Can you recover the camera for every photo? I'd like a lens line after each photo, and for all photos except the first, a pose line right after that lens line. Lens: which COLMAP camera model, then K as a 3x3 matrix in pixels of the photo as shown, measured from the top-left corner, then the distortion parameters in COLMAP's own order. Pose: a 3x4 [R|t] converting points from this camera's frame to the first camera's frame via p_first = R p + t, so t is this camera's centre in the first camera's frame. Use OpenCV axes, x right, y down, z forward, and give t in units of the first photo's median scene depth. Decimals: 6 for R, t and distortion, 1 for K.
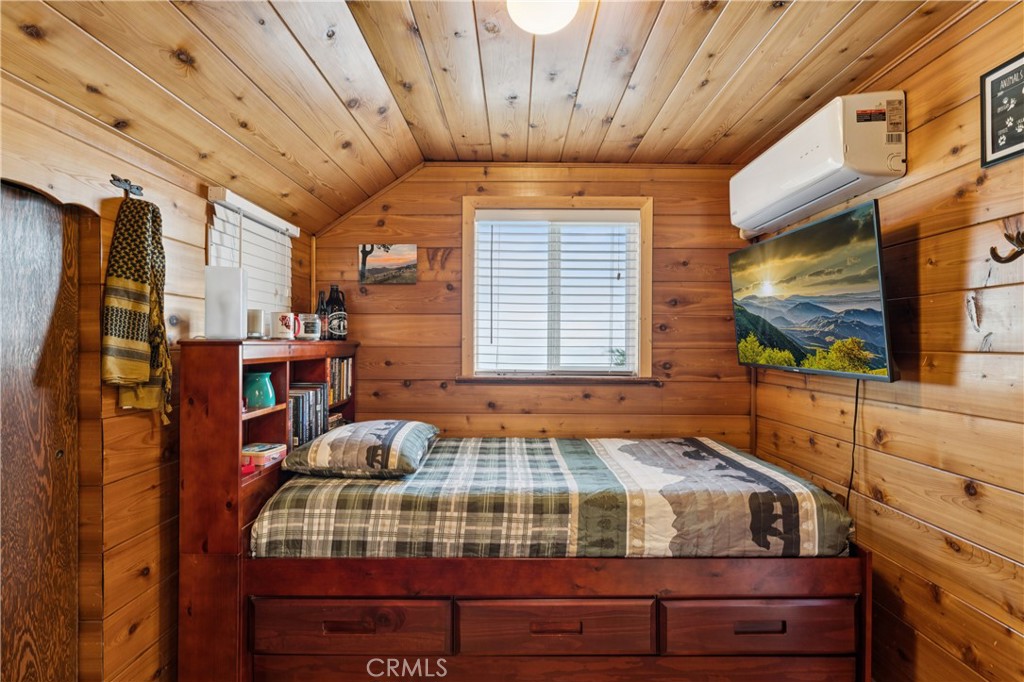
lens RADIAL K [[495.4, 0, 512.6], [0, 495.4, 341.1], [0, 0, 1]] dist [0.000098, -0.001392]
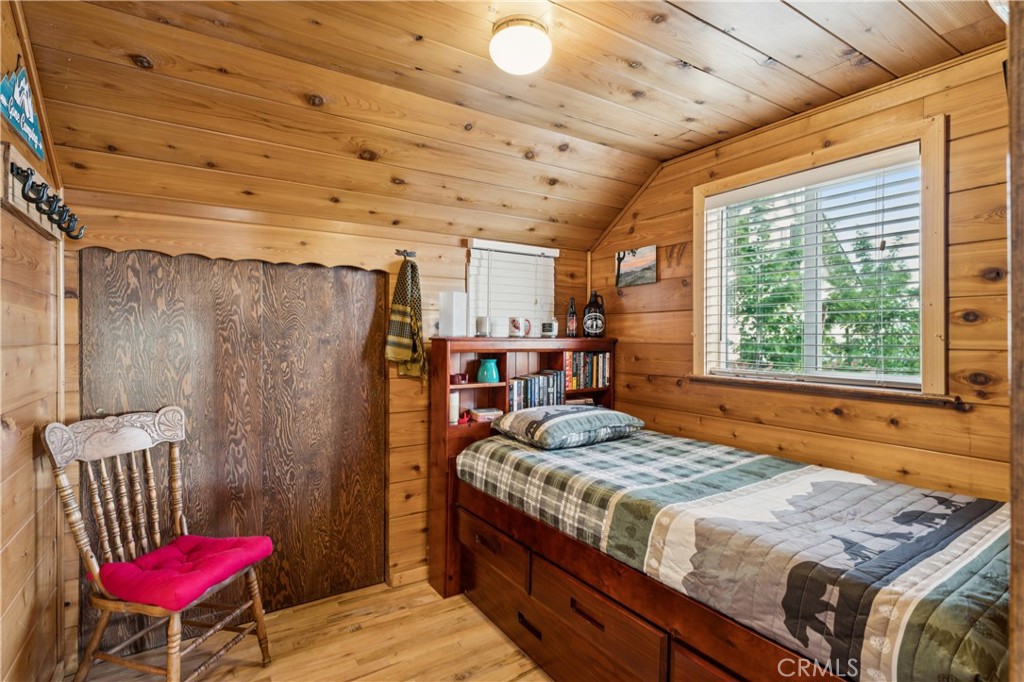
lens RADIAL K [[495.4, 0, 494.5], [0, 495.4, 334.1], [0, 0, 1]] dist [0.000098, -0.001392]
pose [[0.528865, -0.006042, -0.848684, 0.758656], [-0.000582, 0.999972, -0.007481, -0.000572], [0.848706, 0.004451, 0.528847, 0.245574]]
